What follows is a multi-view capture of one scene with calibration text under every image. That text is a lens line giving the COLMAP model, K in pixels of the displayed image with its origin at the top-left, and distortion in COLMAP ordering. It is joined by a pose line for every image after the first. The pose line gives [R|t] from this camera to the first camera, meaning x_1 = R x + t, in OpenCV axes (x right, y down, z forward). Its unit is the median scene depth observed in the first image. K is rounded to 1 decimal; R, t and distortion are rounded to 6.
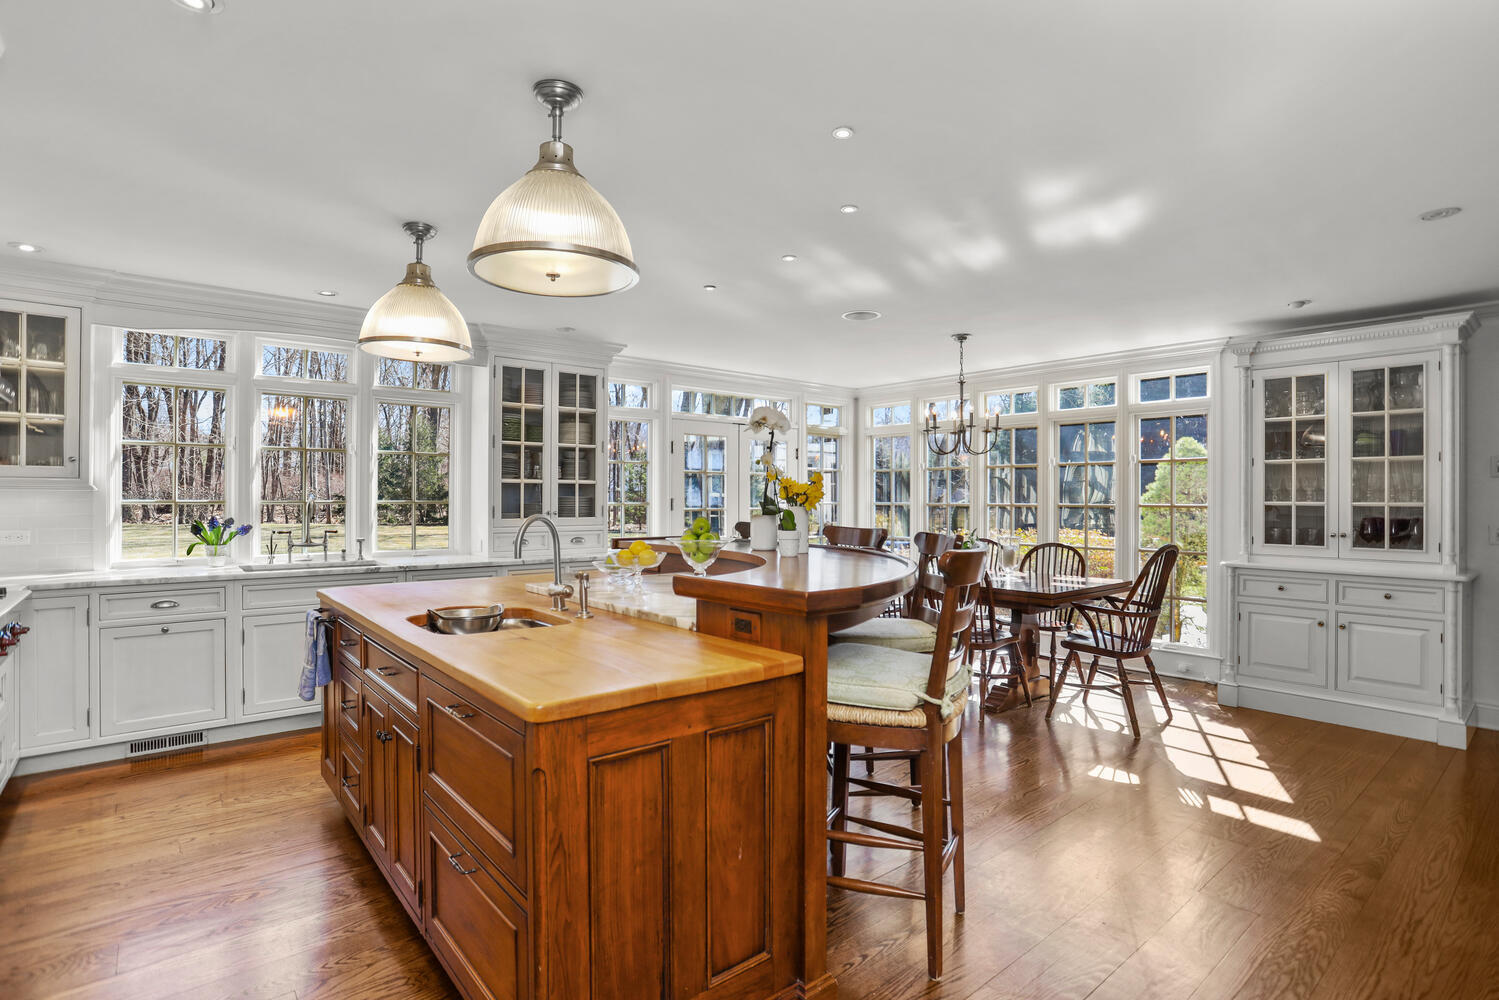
lens RADIAL K [[753.9, 0, 746.9], [0, 753.9, 495.8], [0, 0, 1]] dist [-0.020854, 0.001592]
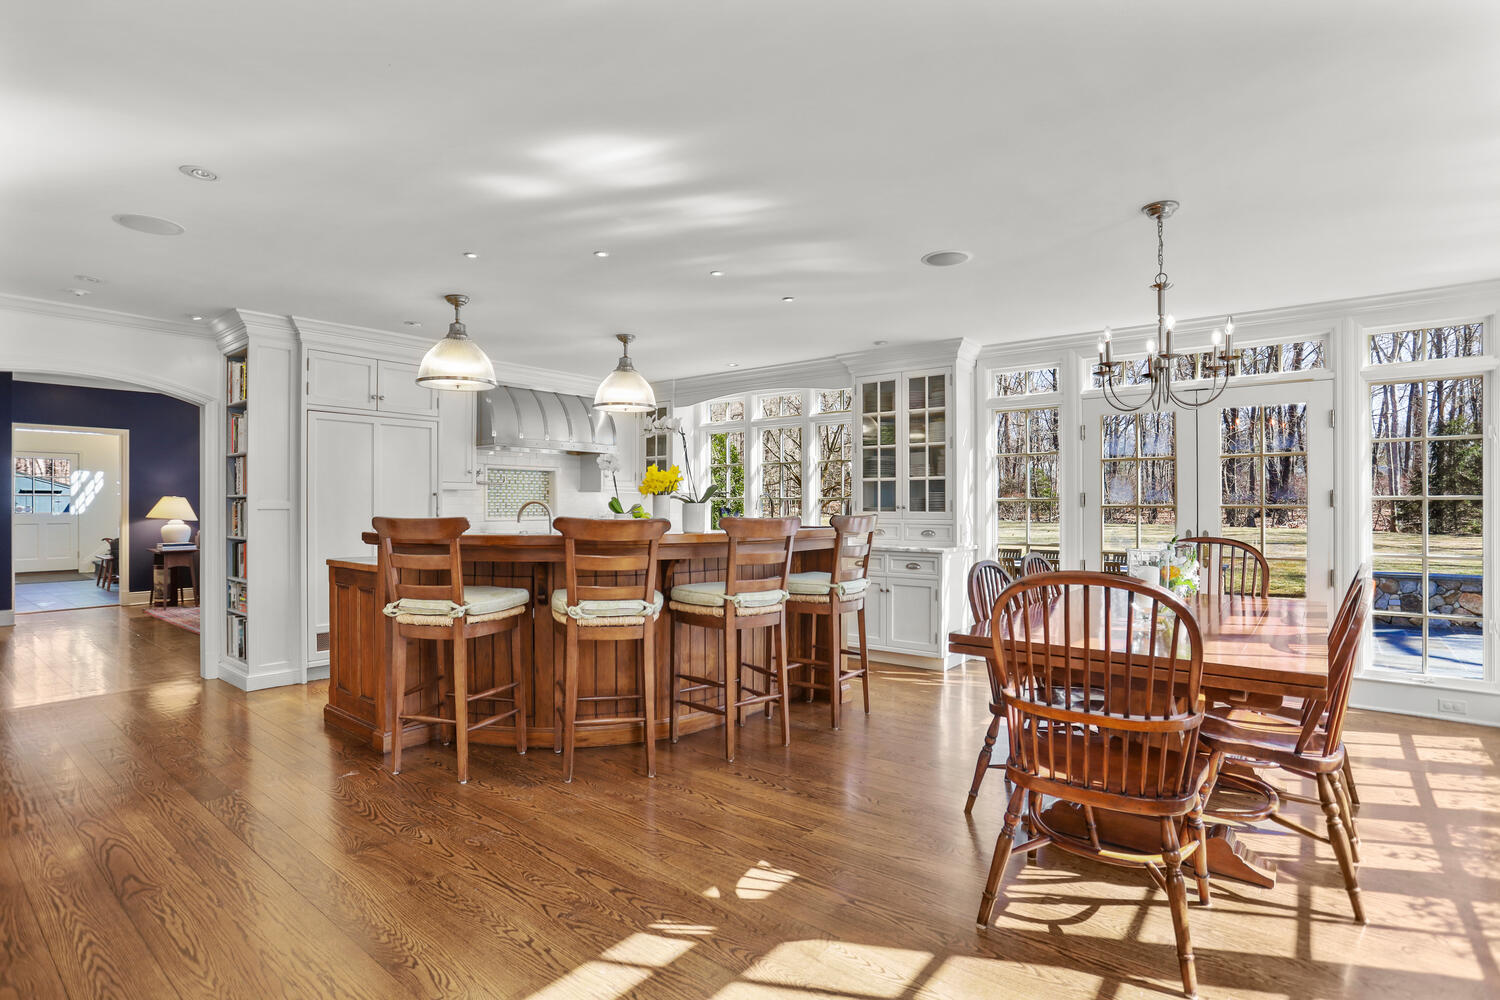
lens RADIAL K [[716.4, 0, 724.3], [0, 716.4, 502.8], [0, 0, 1]] dist [-0.050702, 0.019377]
pose [[0.195026, -0.001792, -0.980796, 0.732363], [0.002052, 0.999997, -0.001419, 0.017585], [0.980796, -0.001735, 0.195029, 0.545955]]
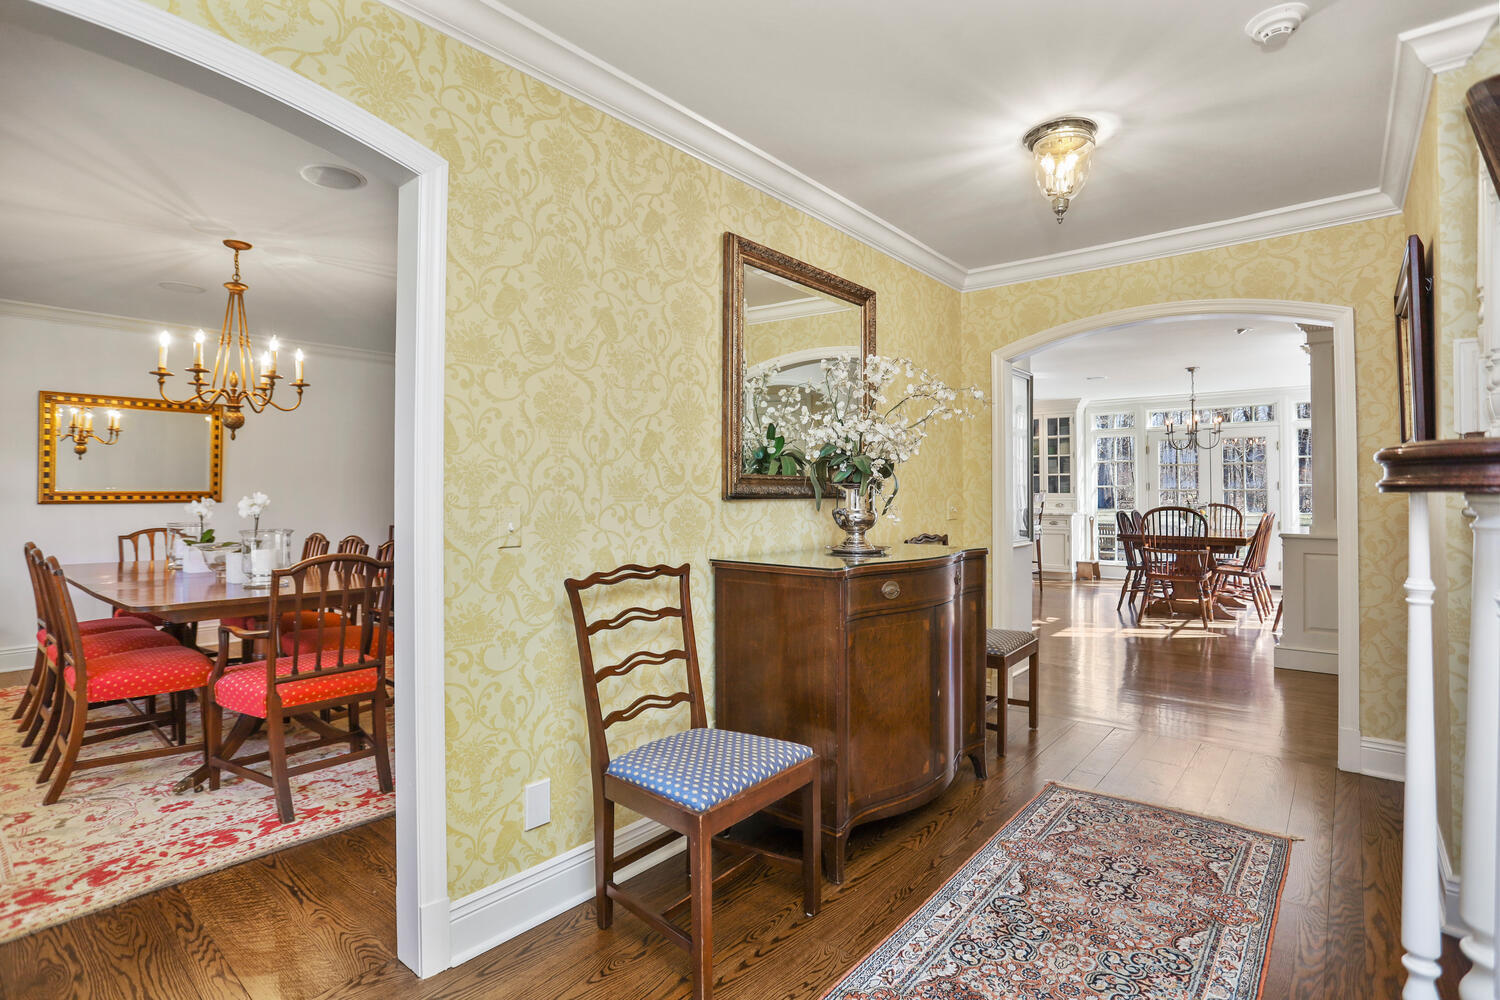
lens RADIAL K [[707.1, 0, 748.3], [0, 707.1, 481.5], [0, 0, 1]] dist [-0.001997, -0.000003]
pose [[0.172101, -0.011572, -0.985011, 1.447746], [0.002779, 0.999933, -0.011261, 0.017230], [0.985075, -0.000800, 0.172121, -0.078135]]
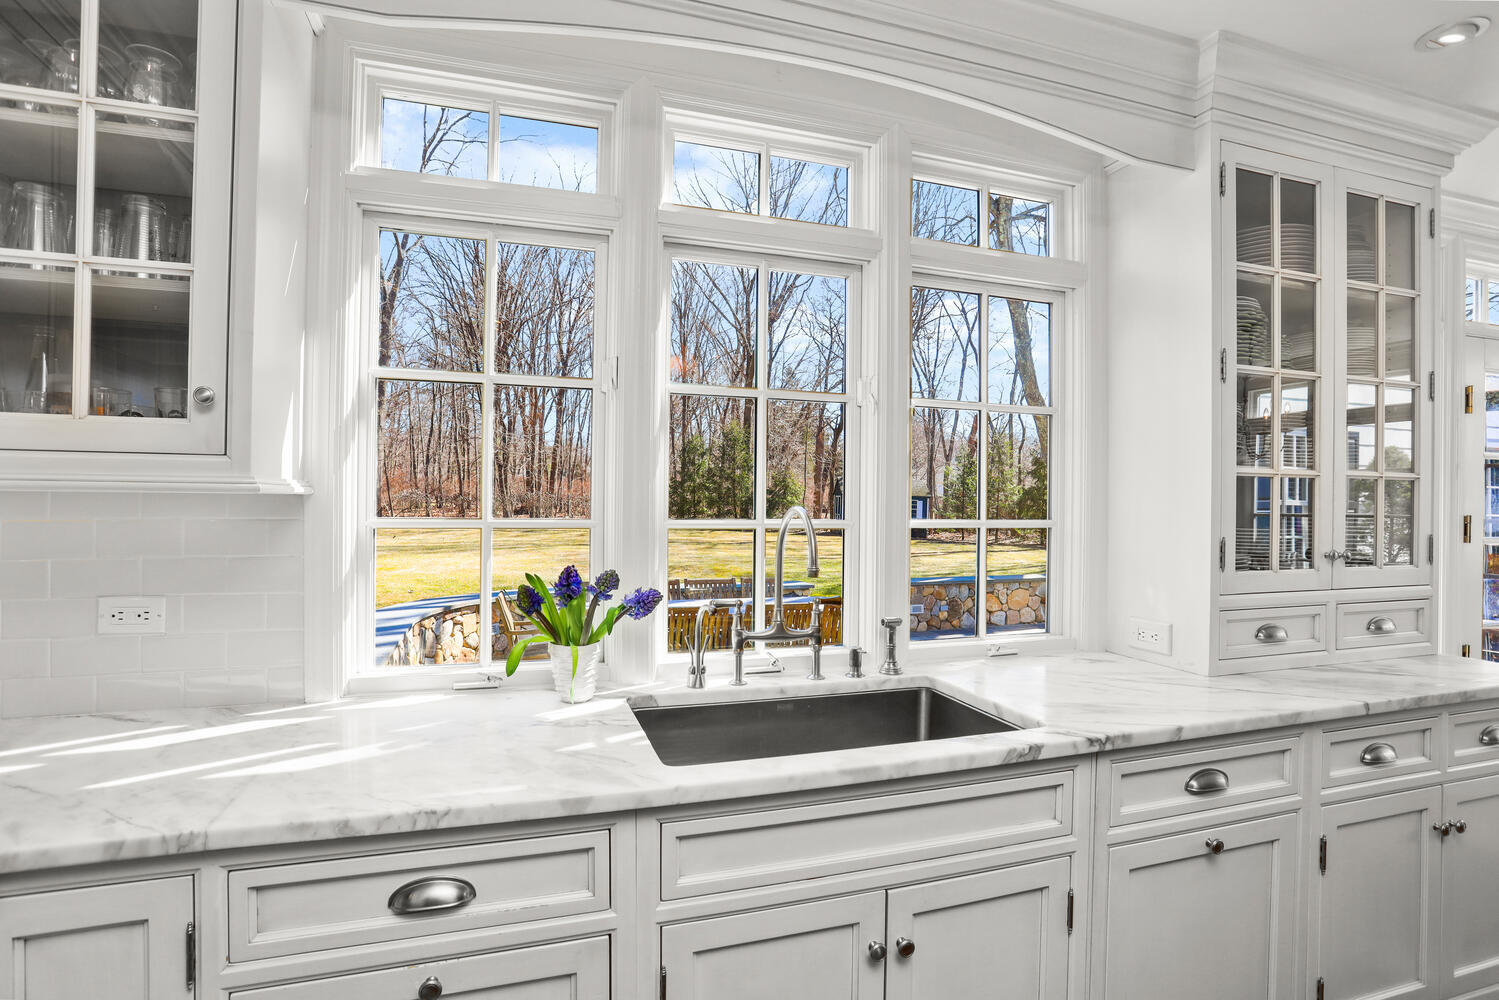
lens RADIAL K [[751.8, 0, 744.6], [0, 751.8, 500.2], [0, 0, 1]] dist [-0.099667, 0.053119]
pose [[0.931204, 0.005841, -0.364452, -0.410009], [-0.006428, 0.999979, -0.000397, -0.003743], [0.364442, 0.002713, 0.931222, 0.564109]]
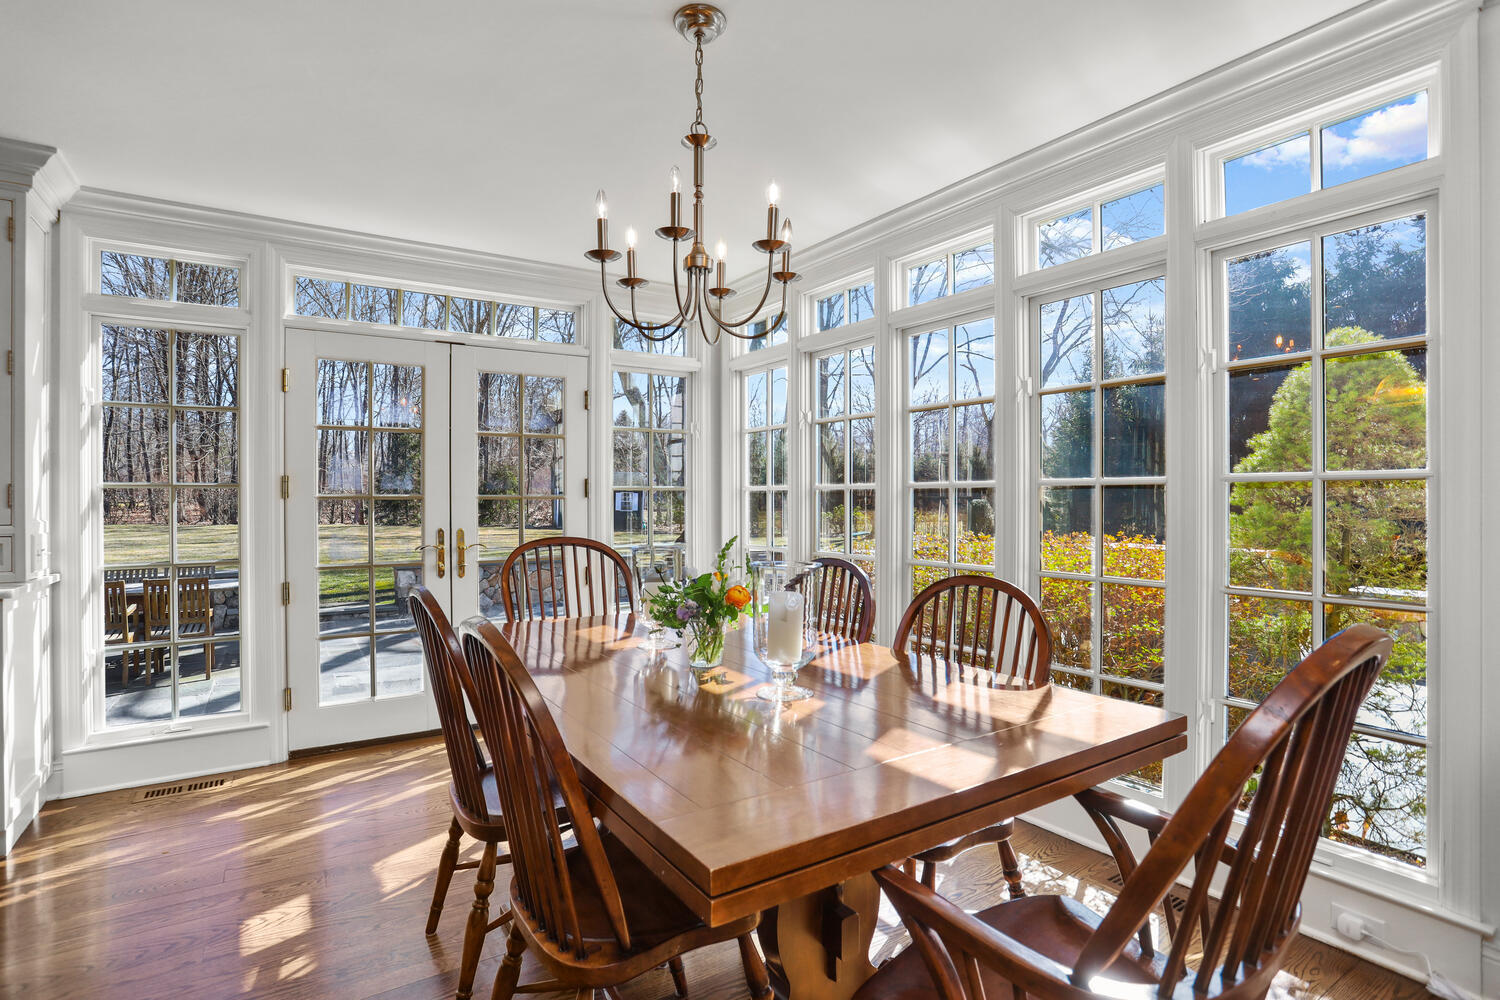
lens RADIAL K [[754.4, 0, 747.4], [0, 754.4, 495.8], [0, 0, 1]] dist [-0.020854, 0.001592]
pose [[0.993753, -0.005276, -0.111477, 0.339443], [0.005202, 0.999986, -0.000957, 0.022997], [0.111481, 0.000371, 0.993767, 0.622102]]
